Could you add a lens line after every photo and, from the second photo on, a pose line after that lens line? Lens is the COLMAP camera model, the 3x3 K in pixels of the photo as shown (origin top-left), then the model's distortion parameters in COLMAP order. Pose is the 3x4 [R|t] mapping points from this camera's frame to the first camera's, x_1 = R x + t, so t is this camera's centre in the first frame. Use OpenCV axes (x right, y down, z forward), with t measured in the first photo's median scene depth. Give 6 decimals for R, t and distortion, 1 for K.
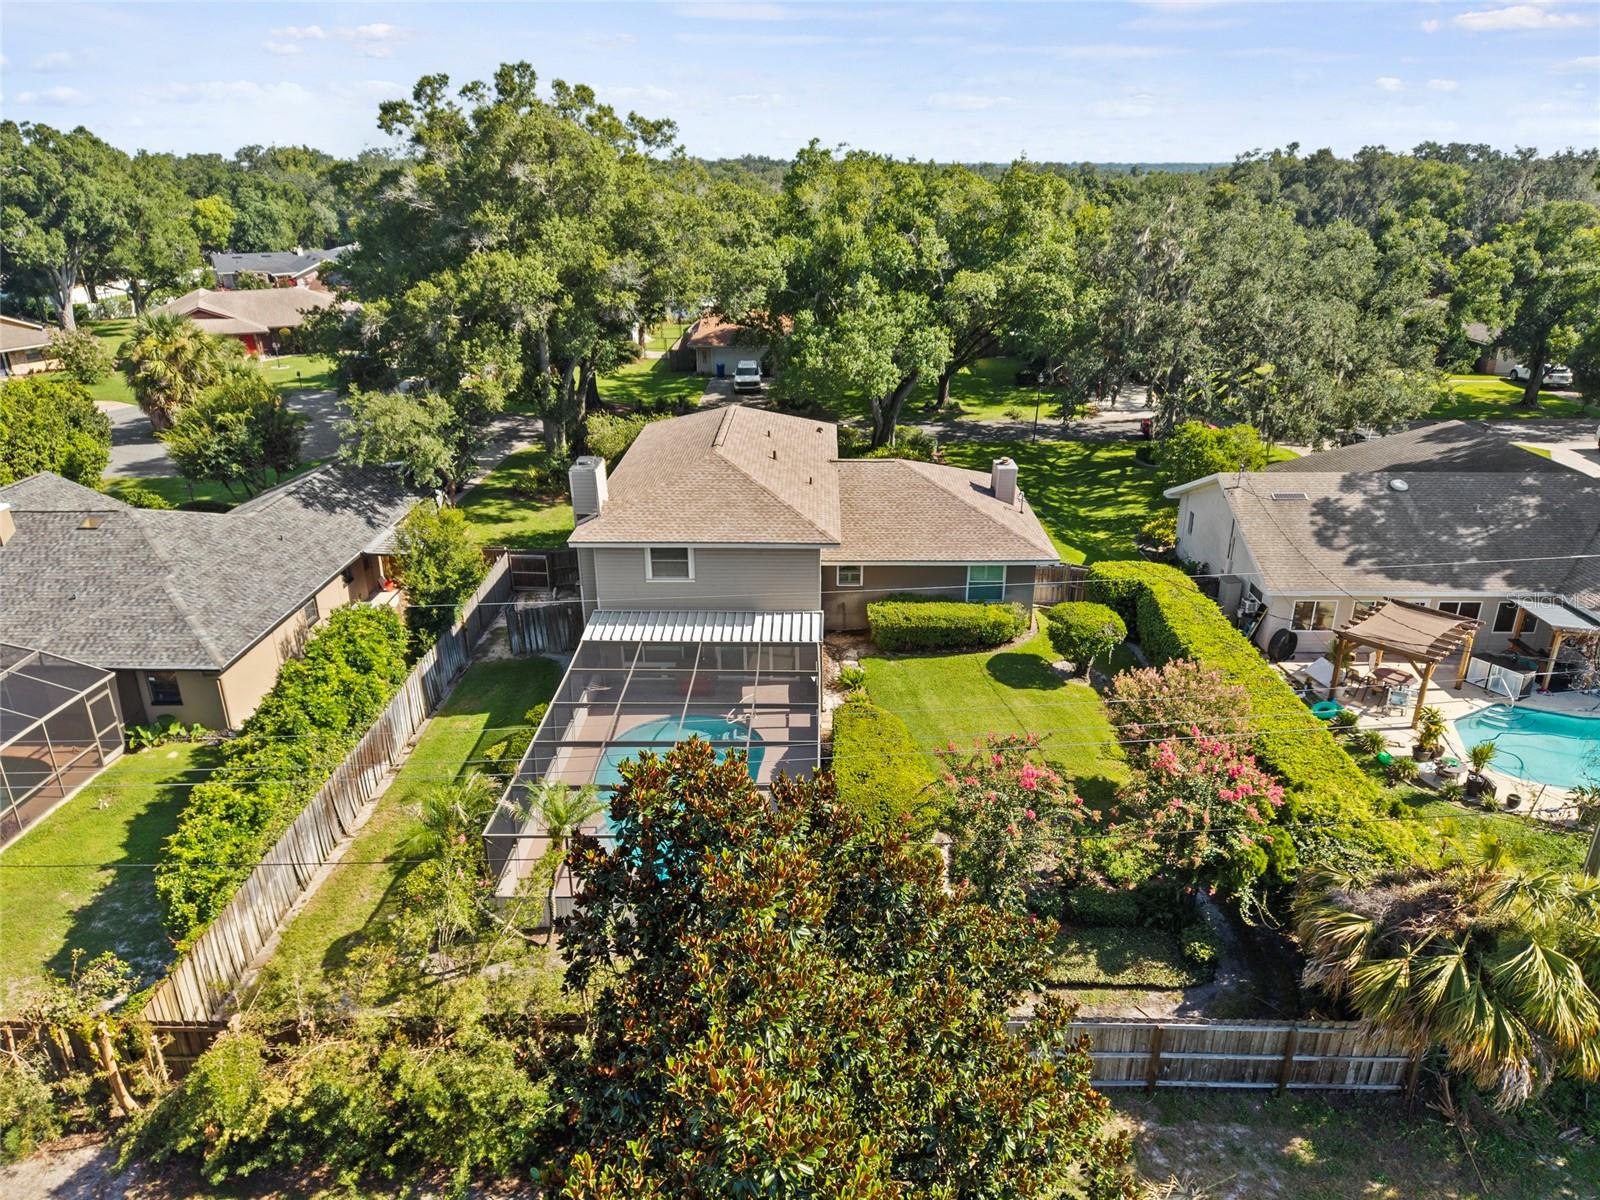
lens RADIAL K [[1065.7, 0, 806.0], [0, 1065.7, 594.0], [0, 0, 1]] dist [0.016138, -0.015283]
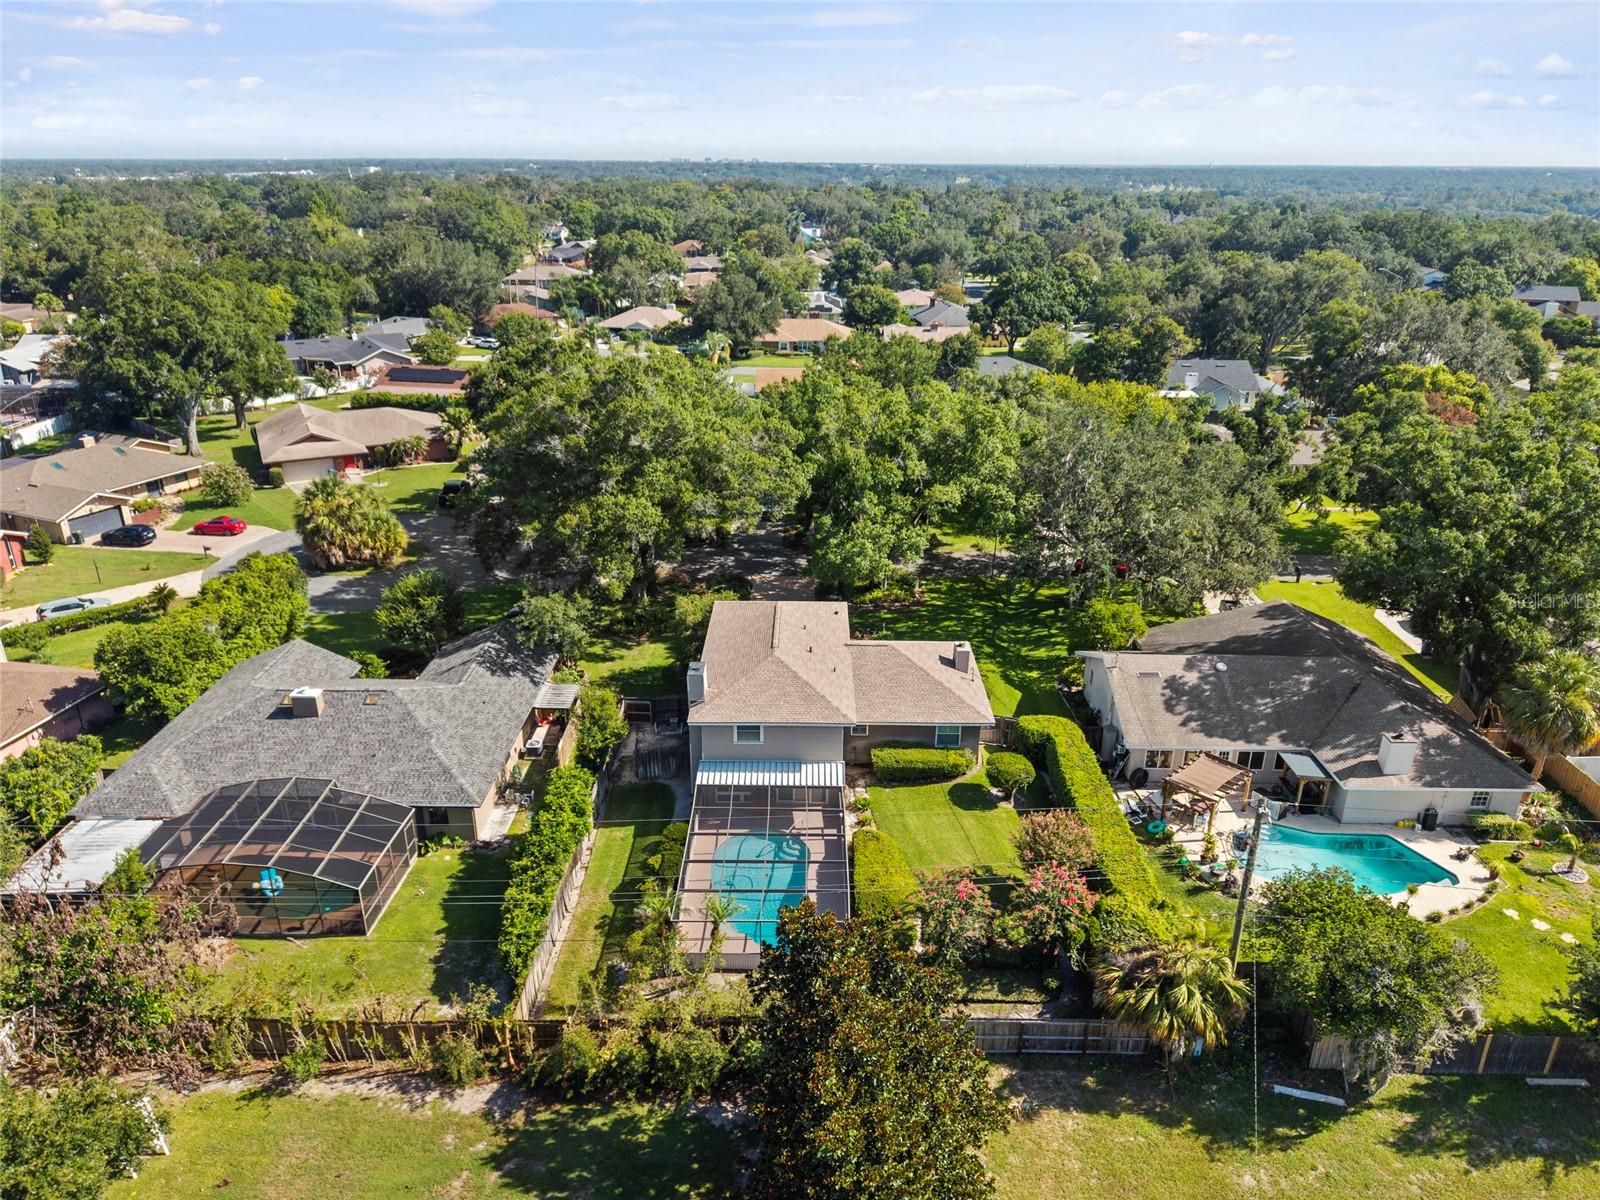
lens RADIAL K [[1065.7, 0, 806.3], [0, 1065.7, 599.4], [0, 0, 1]] dist [0.016138, -0.015283]
pose [[0.999904, 0.004457, 0.013157, -0.060093], [-0.004495, 0.999986, 0.002893, -0.221341], [-0.013144, -0.002952, 0.999909, -0.561070]]
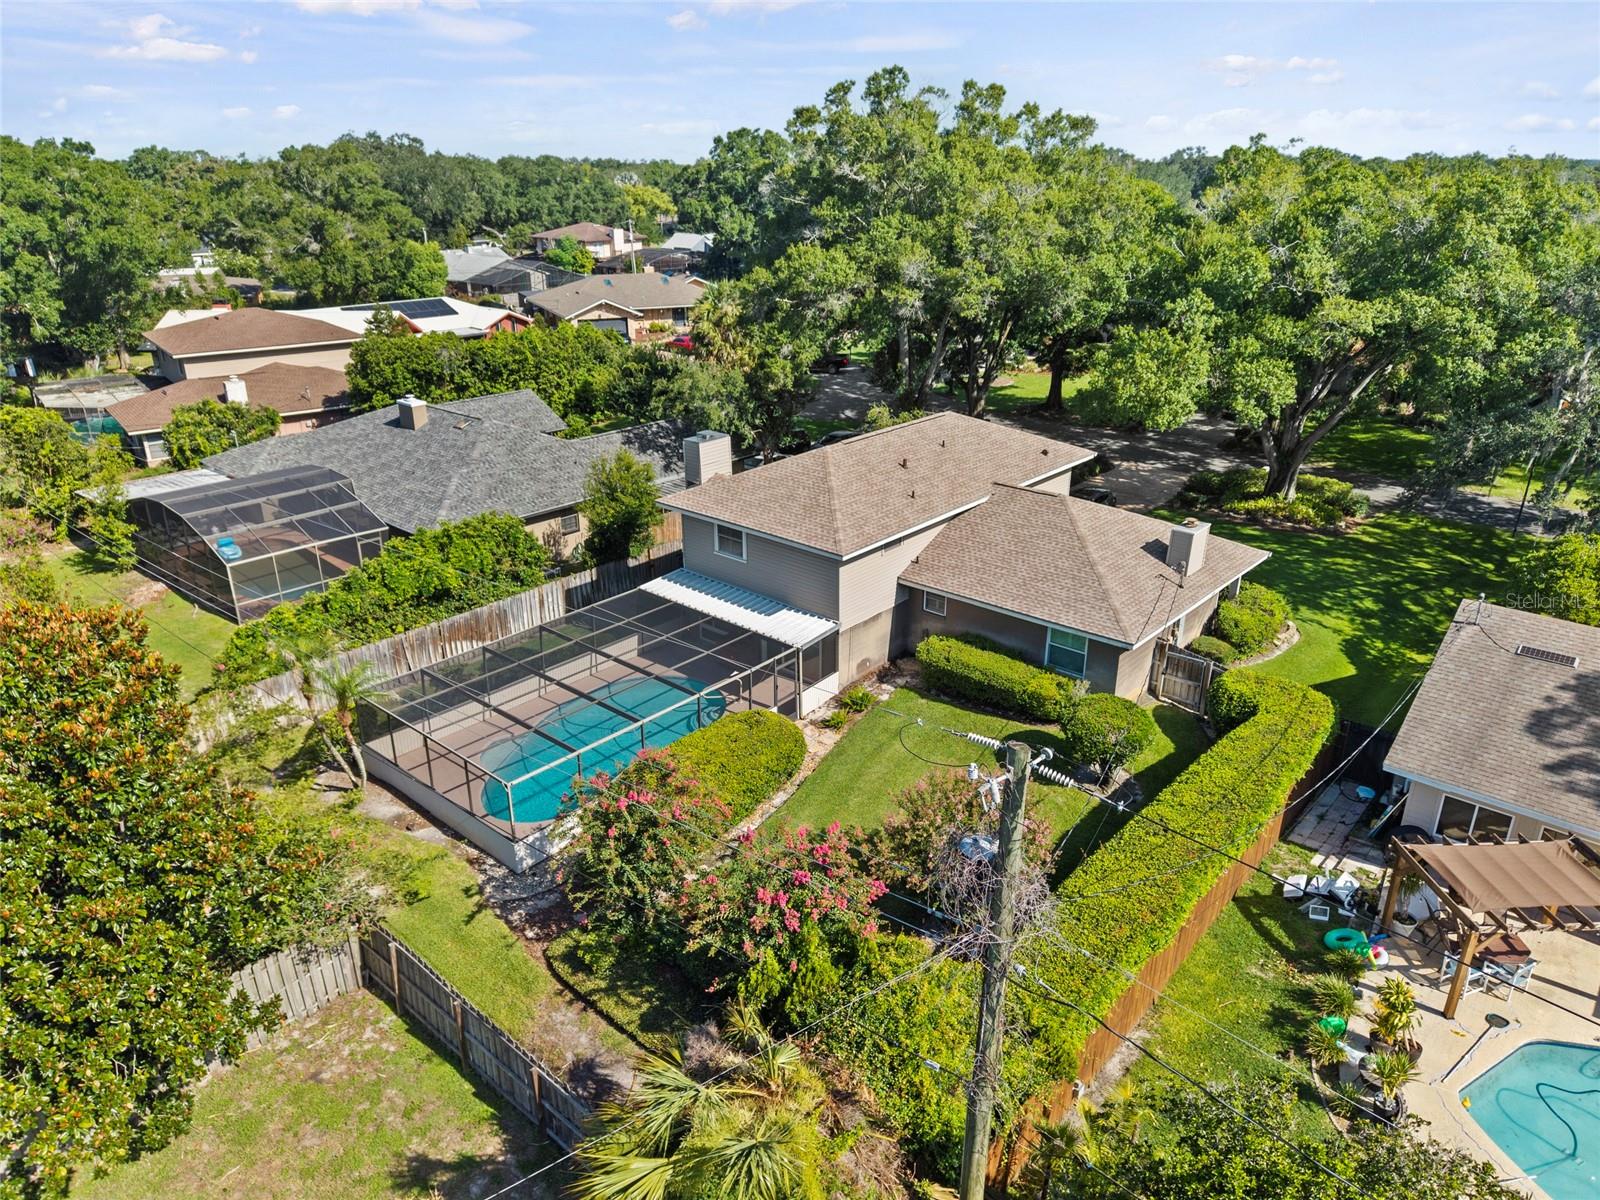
lens RADIAL K [[1065.7, 0, 812.9], [0, 1065.7, 603.3], [0, 0, 1]] dist [0.016138, -0.015283]
pose [[0.765680, 0.248016, -0.593483, 0.542394], [-0.243577, 0.965758, 0.089339, -0.077698], [0.595318, 0.076154, 0.799873, 0.196795]]
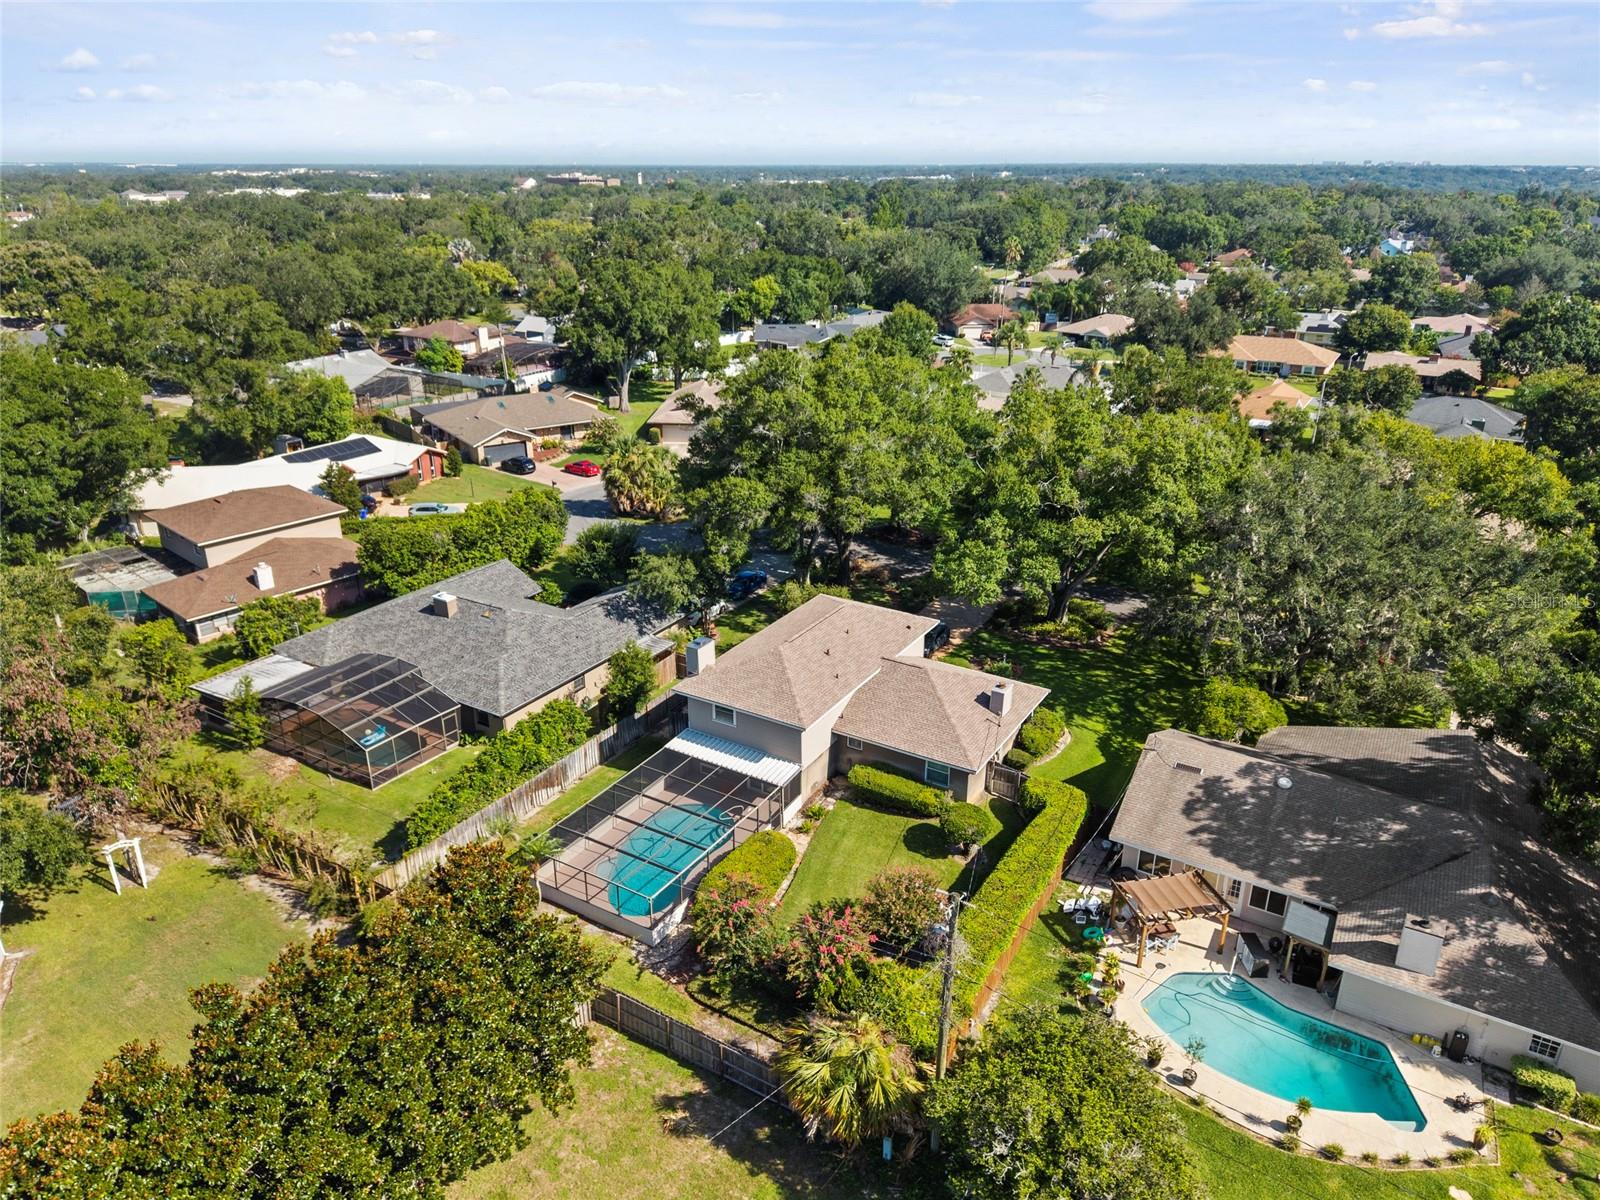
lens RADIAL K [[1065.7, 0, 814.4], [0, 1065.7, 602.9], [0, 0, 1]] dist [0.016138, -0.015283]
pose [[0.867033, 0.195227, -0.458410, 0.676759], [-0.193095, 0.979798, 0.052057, -0.293741], [0.459312, 0.043381, 0.887215, -0.389486]]
